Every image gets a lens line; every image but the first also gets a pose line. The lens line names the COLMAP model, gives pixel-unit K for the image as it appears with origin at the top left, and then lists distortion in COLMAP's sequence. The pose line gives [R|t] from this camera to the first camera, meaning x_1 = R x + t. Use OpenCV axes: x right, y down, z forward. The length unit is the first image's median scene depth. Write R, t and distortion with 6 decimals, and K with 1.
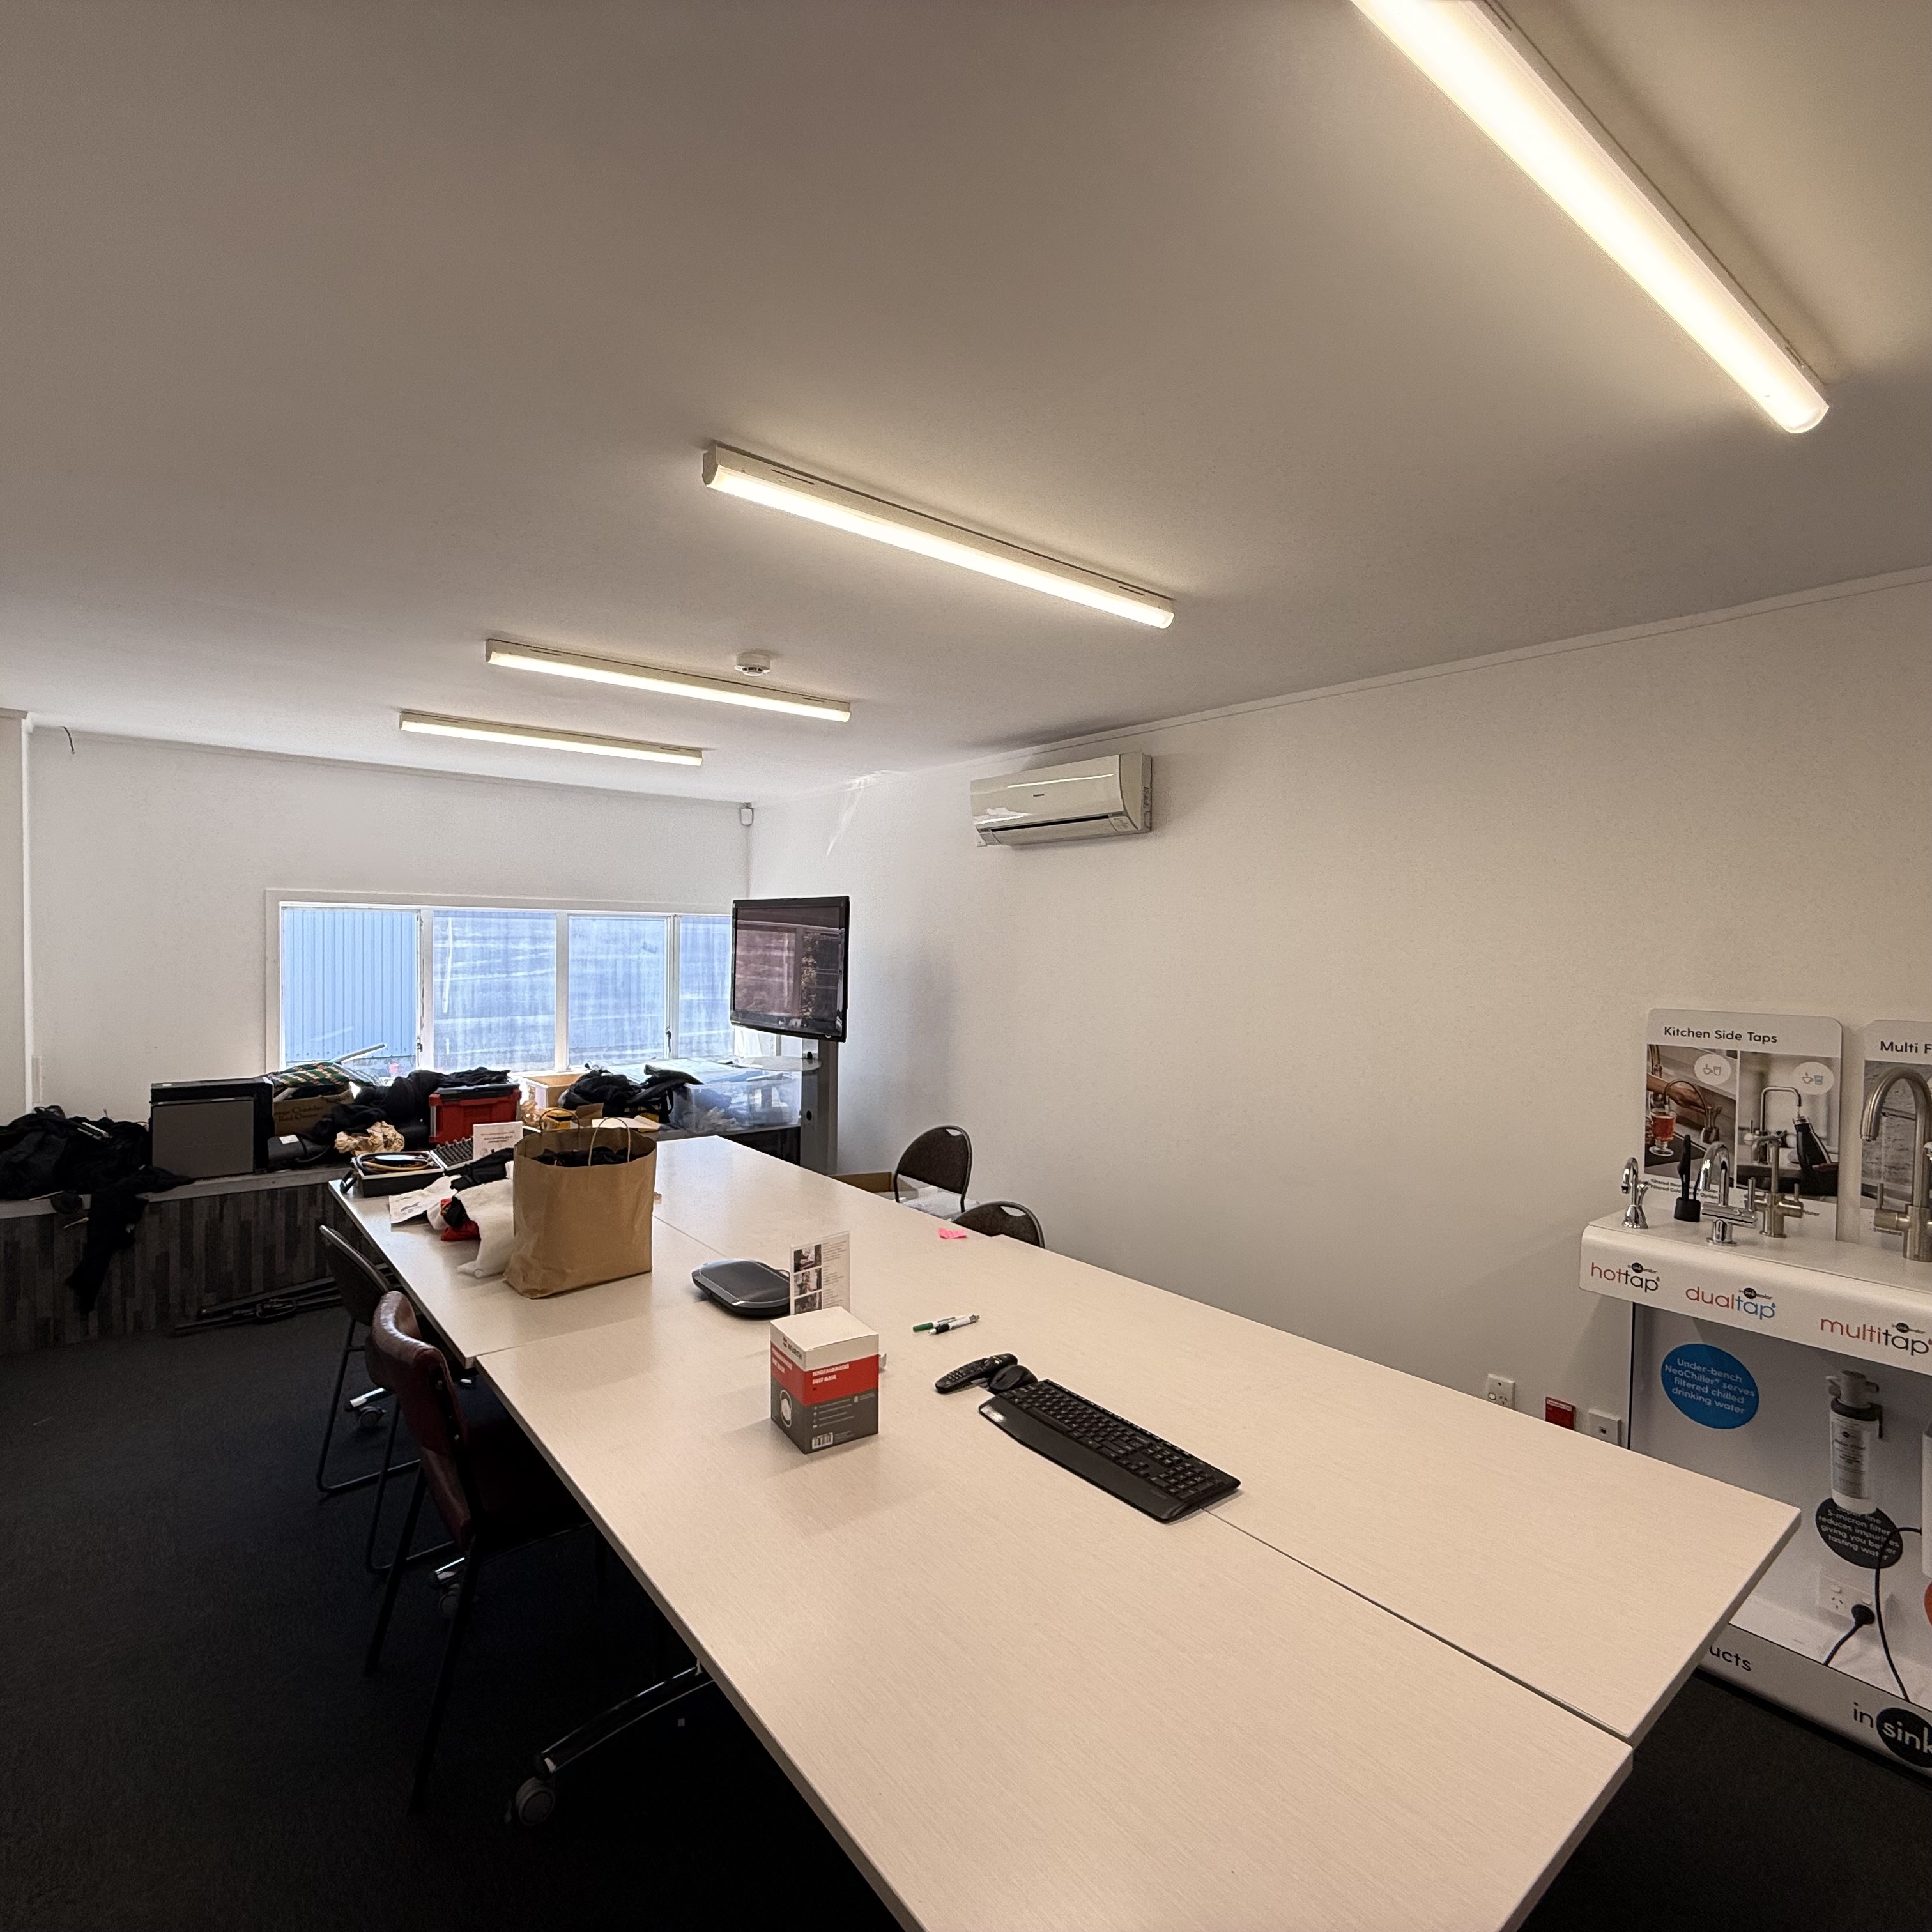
lens RADIAL K [[1024.5, 0, 954.9], [0, 1024.5, 963.3], [0, 0, 1]] dist [-0.002357, 0.001103]
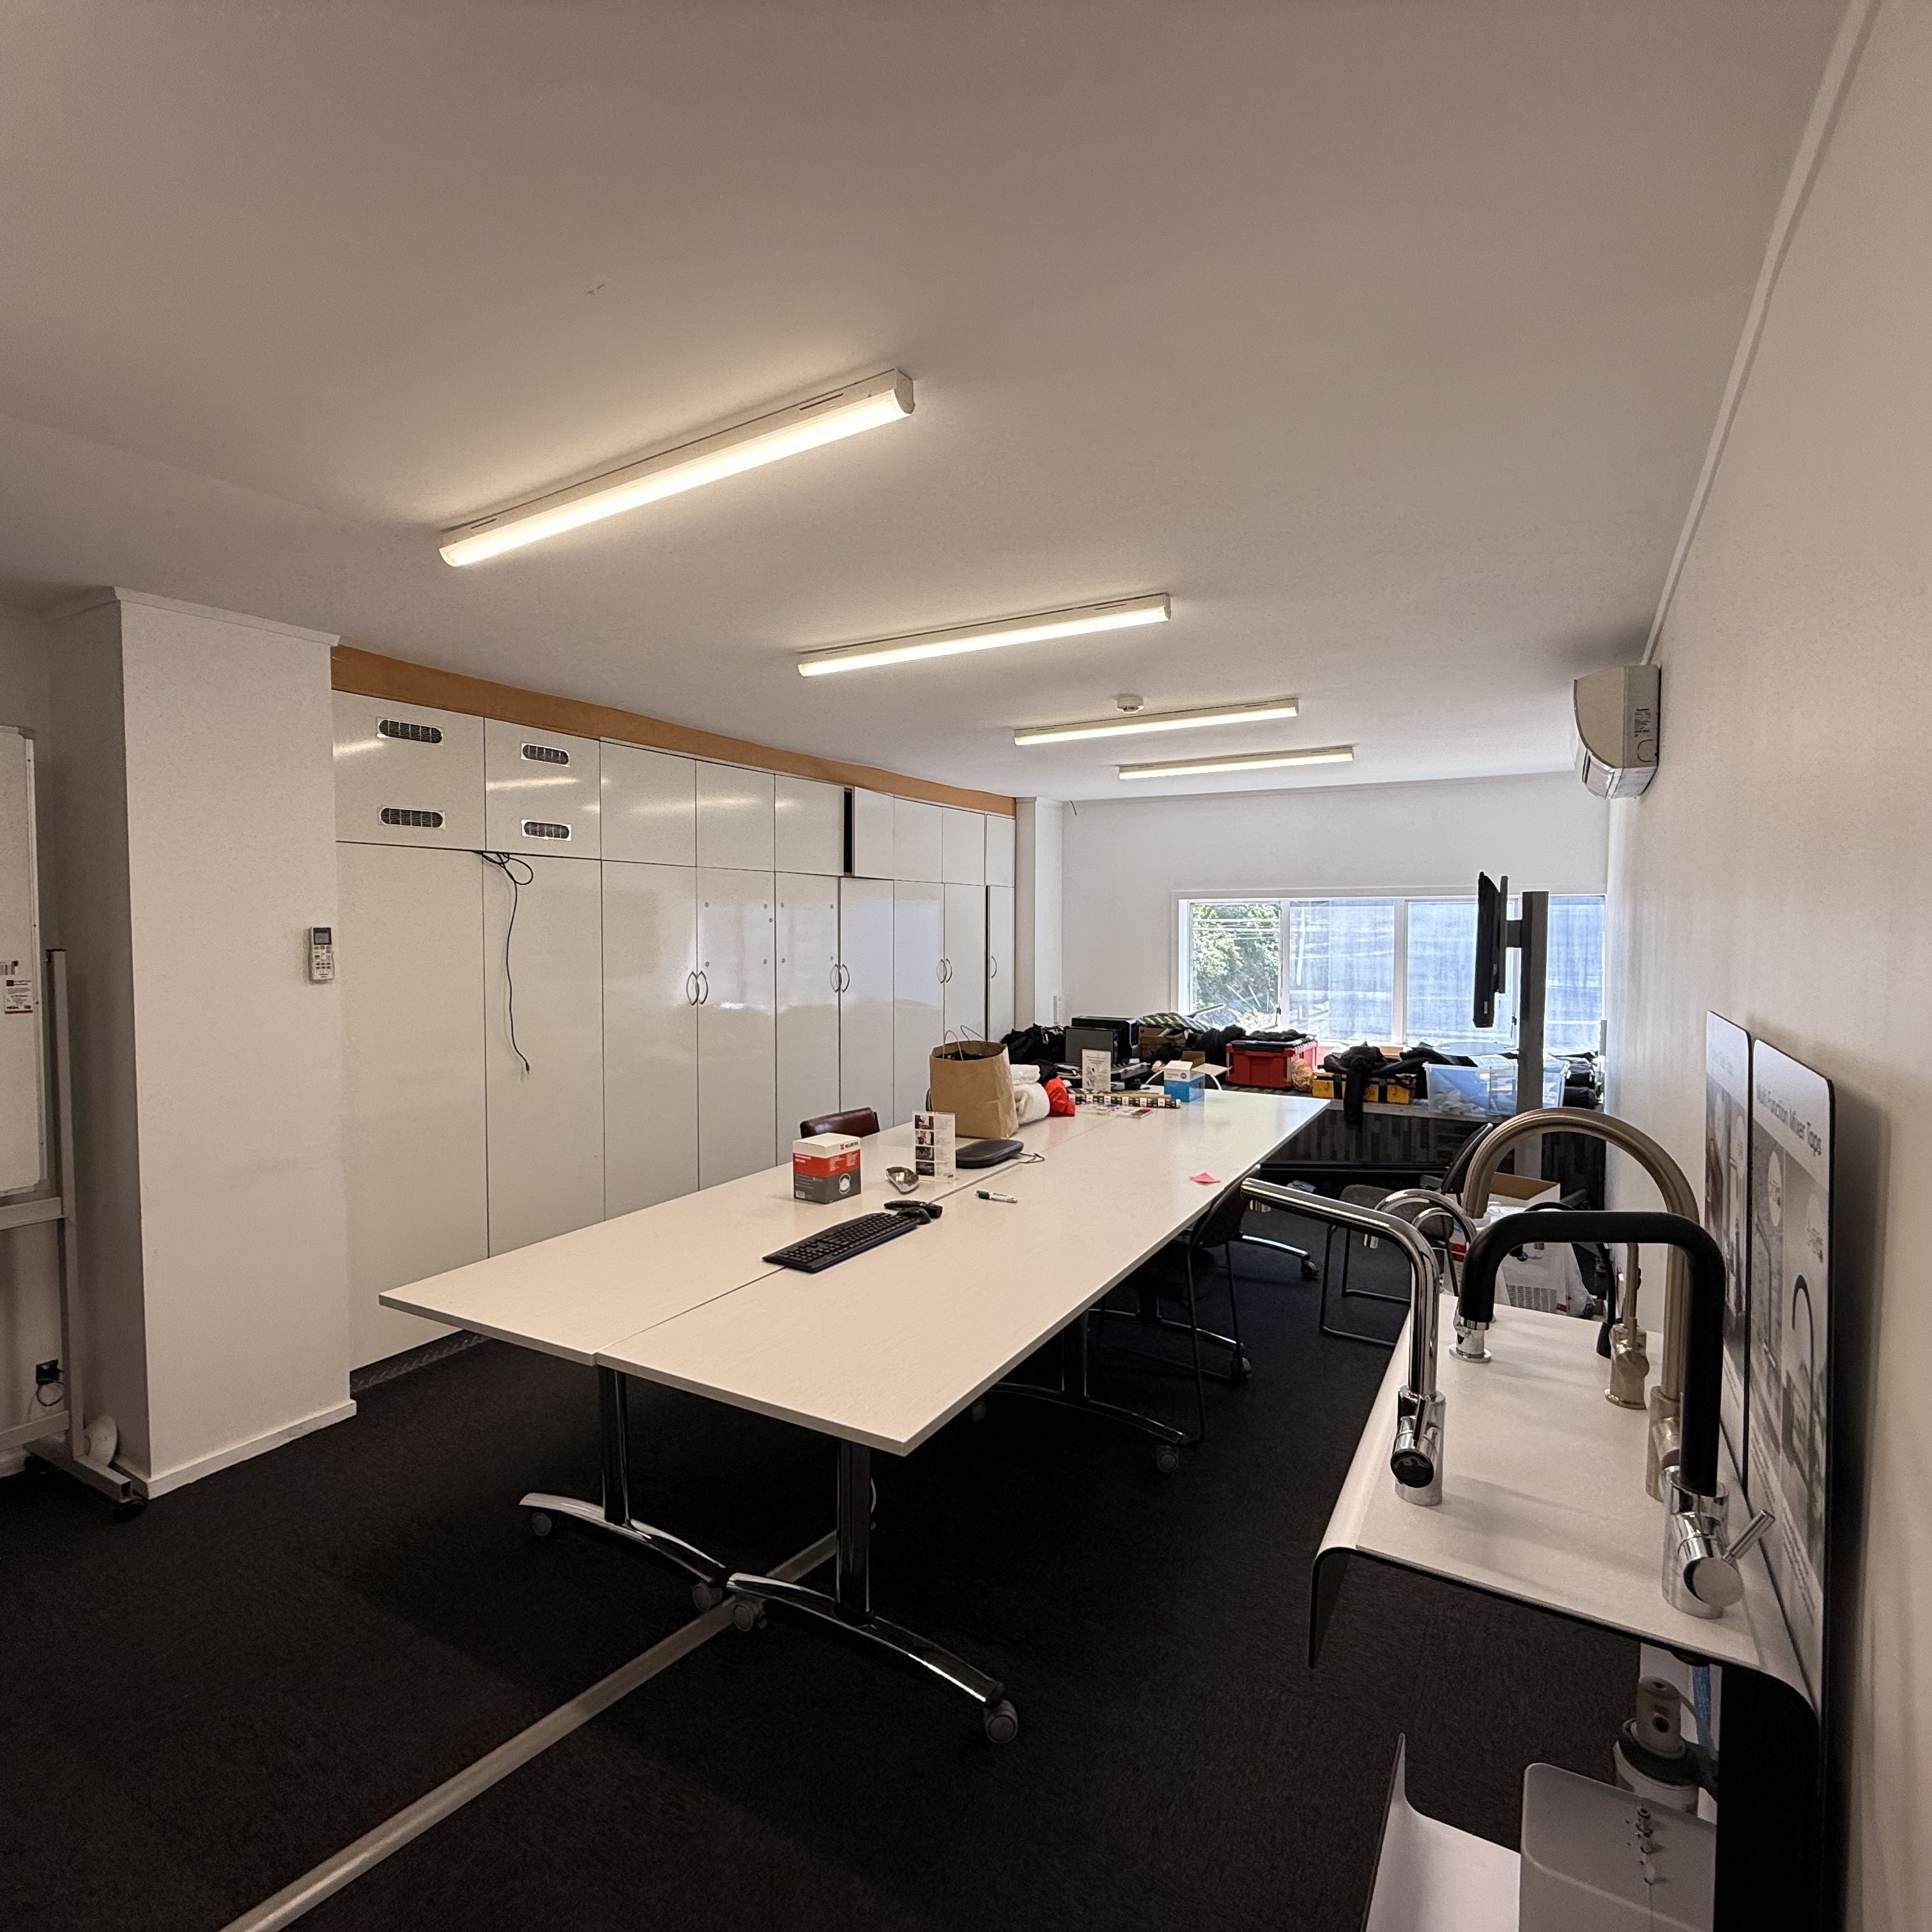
lens RADIAL K [[1024.5, 0, 954.9], [0, 1024.5, 963.3], [0, 0, 1]] dist [-0.002357, 0.001103]
pose [[0.348476, 0.023374, -0.937026, 0.501156], [-0.014952, 0.999700, 0.019377, 0.005156], [0.937198, 0.007258, 0.348721, 0.186725]]
